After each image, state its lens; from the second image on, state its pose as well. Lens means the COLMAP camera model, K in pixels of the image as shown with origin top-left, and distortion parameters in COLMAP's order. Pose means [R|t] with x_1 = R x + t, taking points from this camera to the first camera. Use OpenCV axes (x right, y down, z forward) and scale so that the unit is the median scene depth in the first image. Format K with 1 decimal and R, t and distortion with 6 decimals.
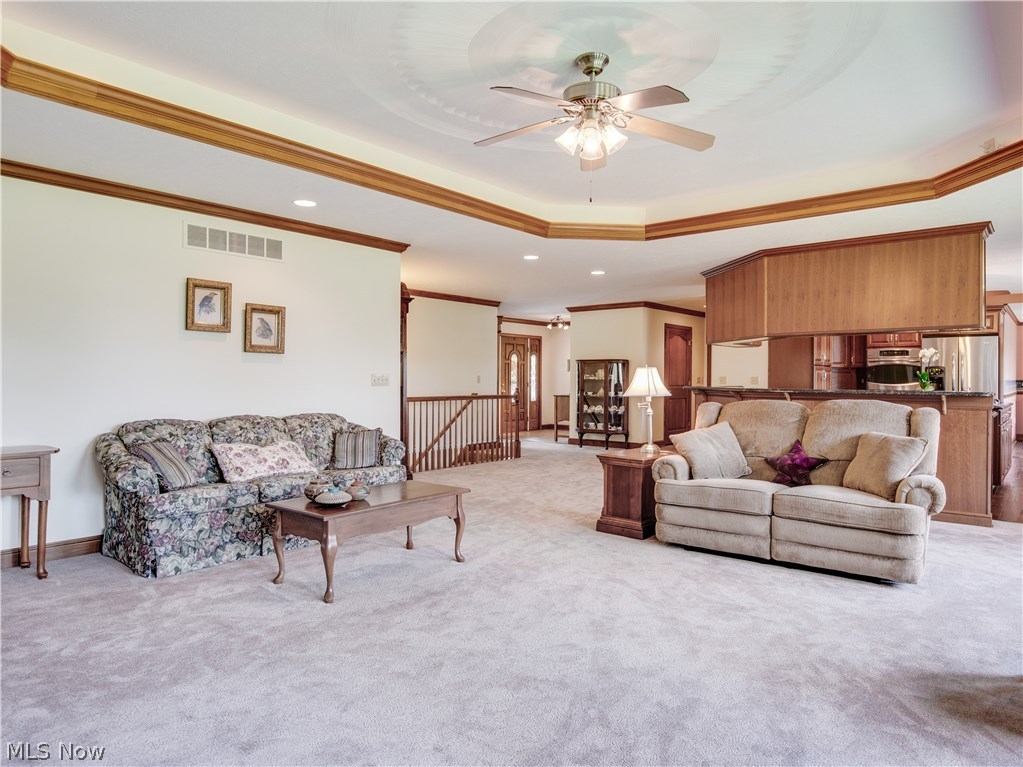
lens RADIAL K [[639.2, 0, 511.5], [0, 639.2, 383.5], [0, 0, 1]] dist [-0.002429, -0.001004]
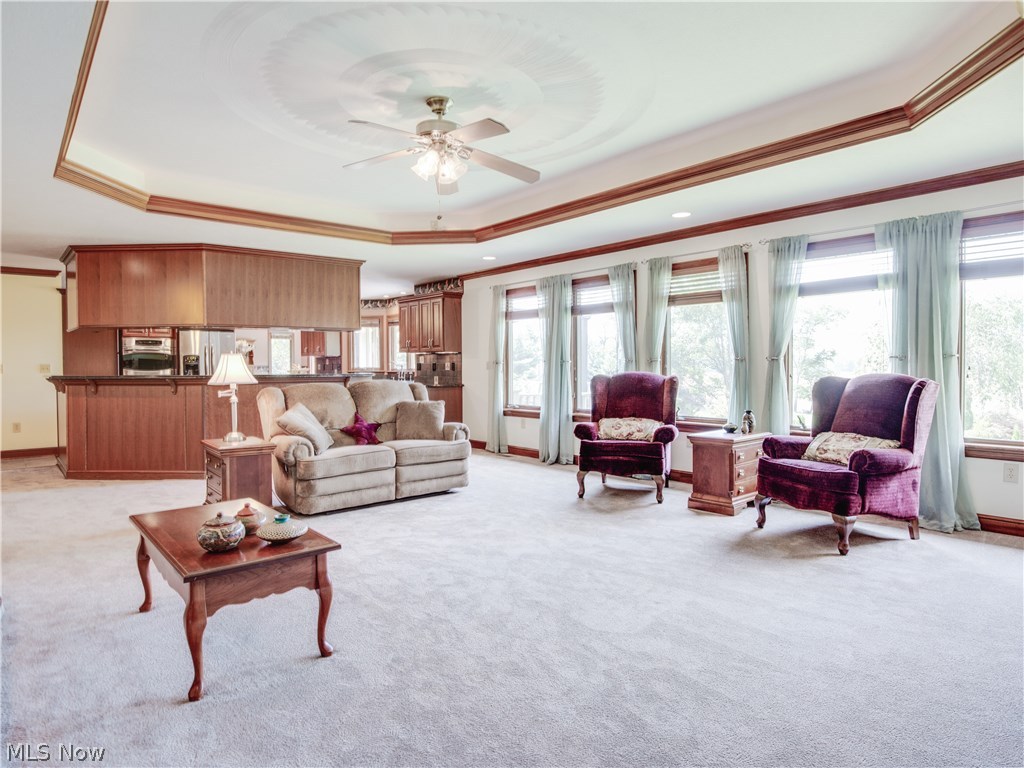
lens RADIAL K [[600.5, 0, 512.2], [0, 600.5, 370.9], [0, 0, 1]] dist [0.001448, 0.000396]
pose [[0.178884, -0.013960, 0.983771, -0.694774], [0.013655, 0.999838, 0.011705, -0.005674], [-0.983775, 0.011340, 0.179046, 0.461289]]
